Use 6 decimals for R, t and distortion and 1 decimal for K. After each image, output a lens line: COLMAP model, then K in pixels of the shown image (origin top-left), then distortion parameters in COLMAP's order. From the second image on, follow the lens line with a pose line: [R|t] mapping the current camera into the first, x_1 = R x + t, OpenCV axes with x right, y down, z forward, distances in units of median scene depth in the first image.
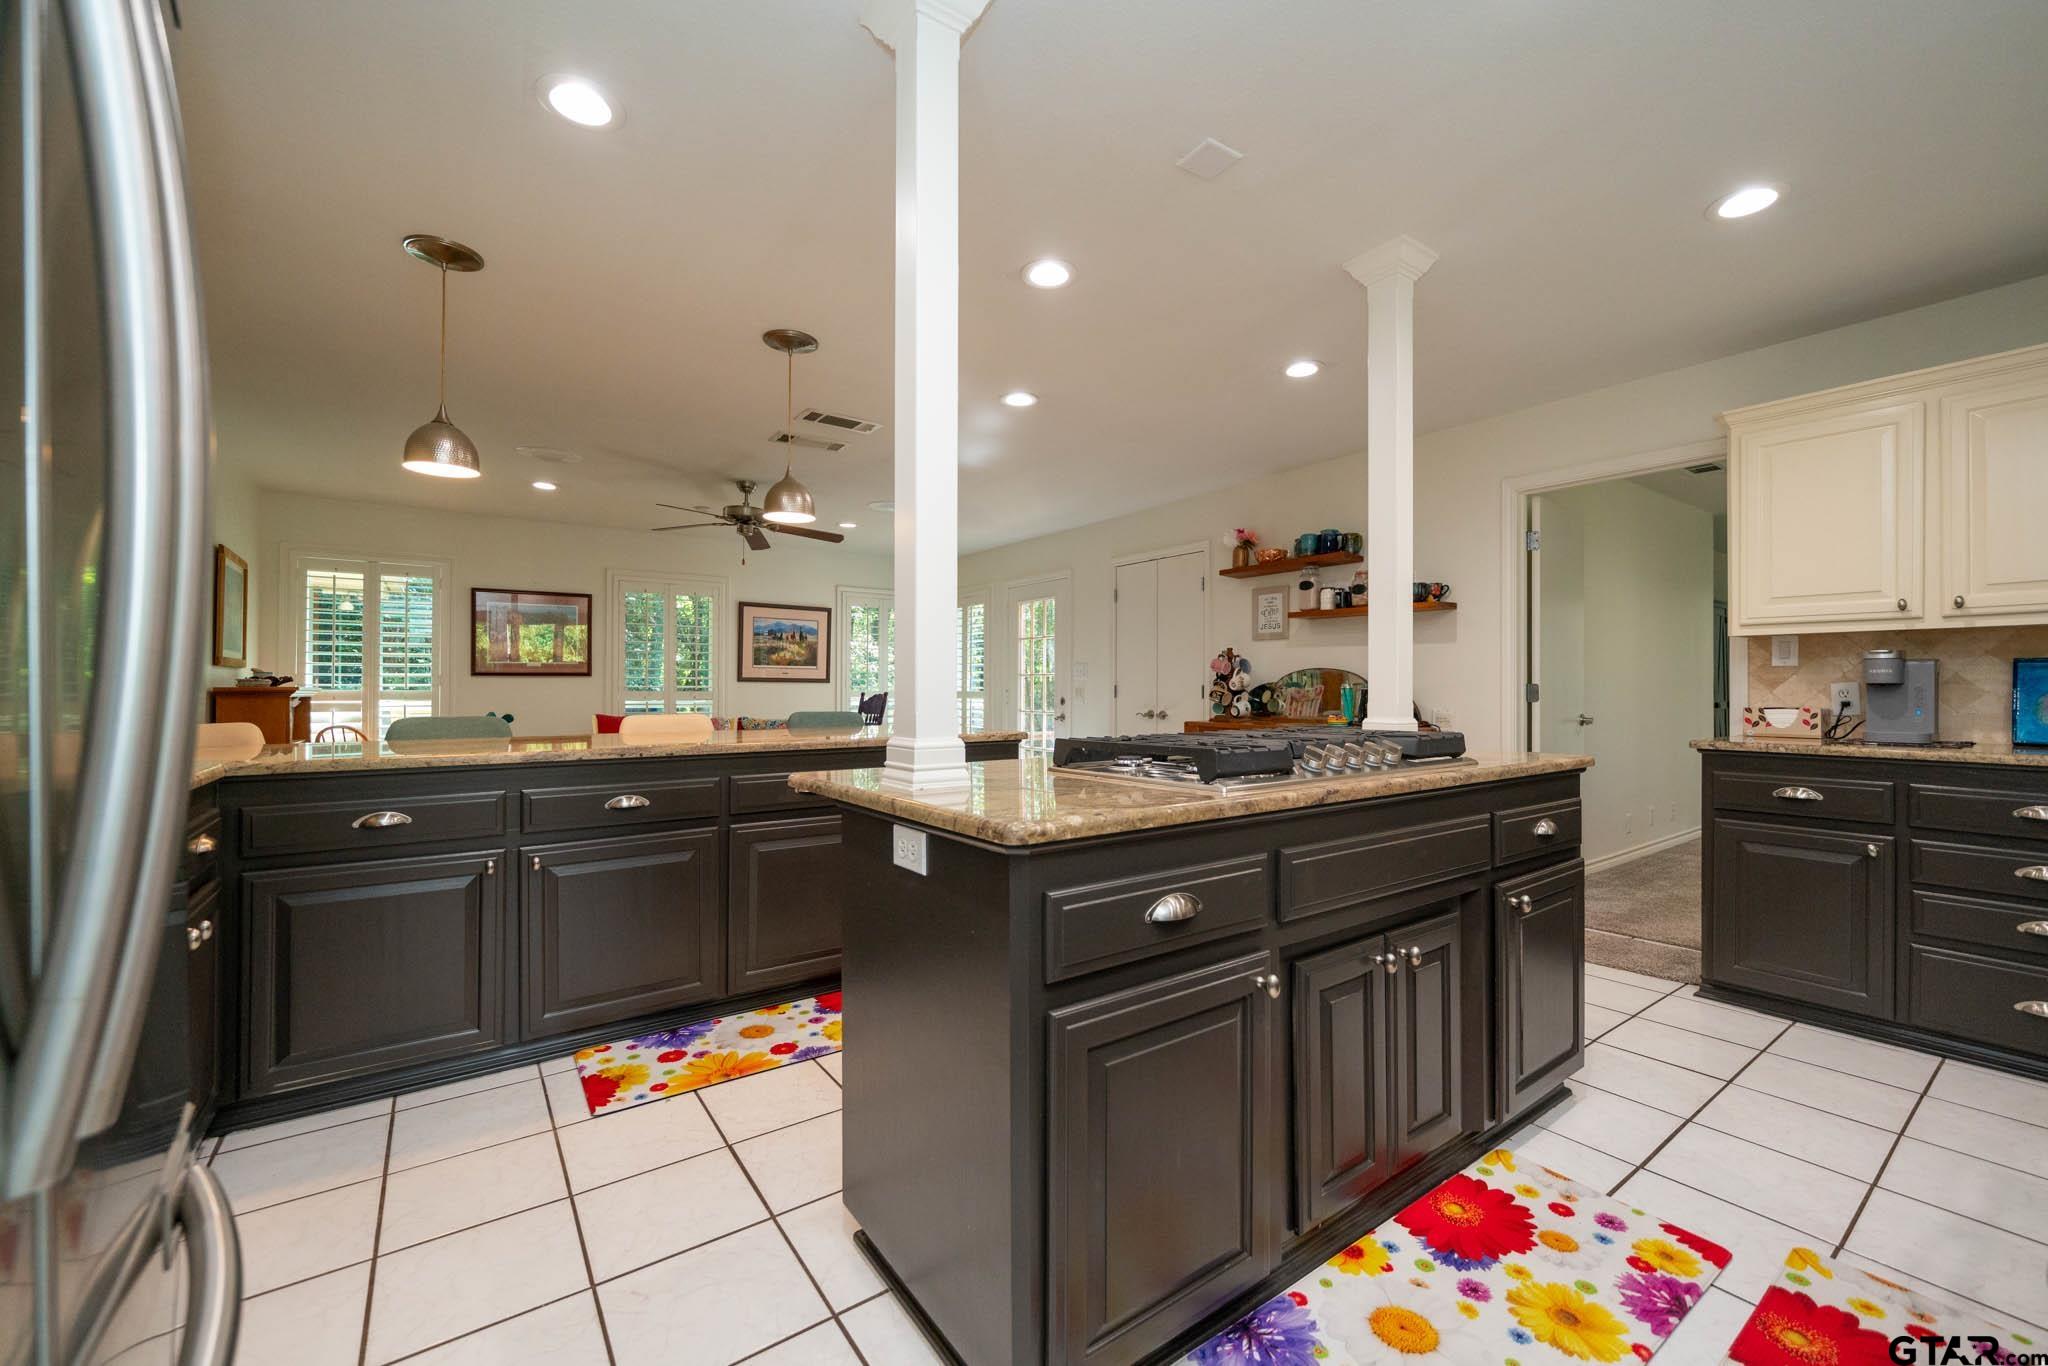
lens RADIAL K [[810.0, 0, 1044.0], [0, 810.0, 686.6], [0, 0, 1]] dist [-0.001940, 0.000049]
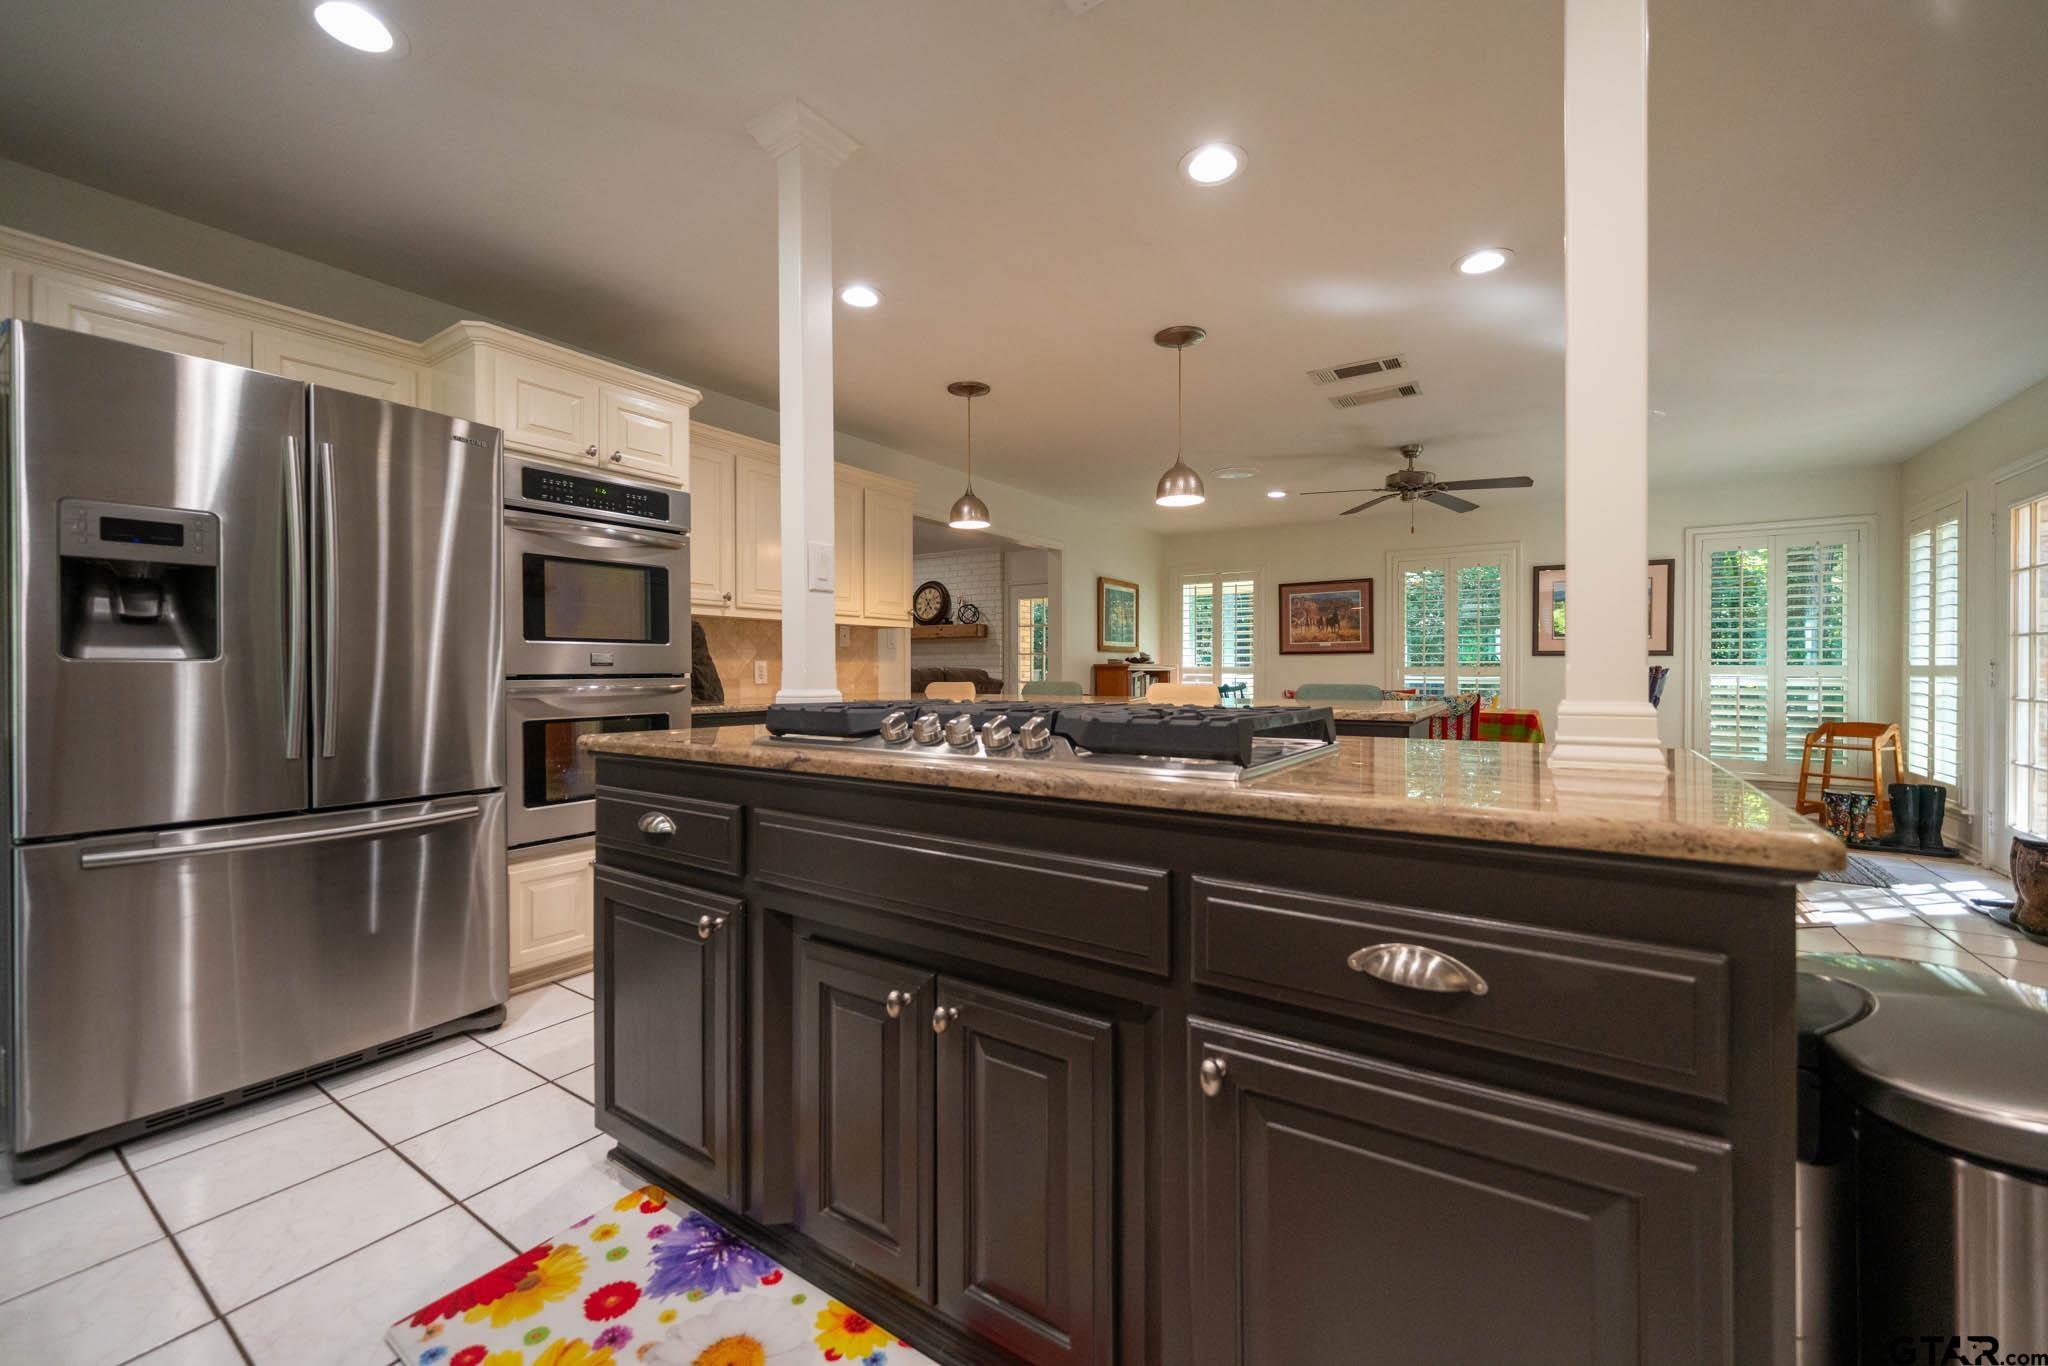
lens RADIAL K [[810.0, 0, 1055.3], [0, 810.0, 664.0], [0, 0, 1]] dist [-0.001940, 0.000049]
pose [[0.358059, -0.008281, -0.933662, 0.790439], [0.004819, 0.999964, -0.007021, 0.018902], [0.933687, -0.001986, 0.358086, 0.572152]]
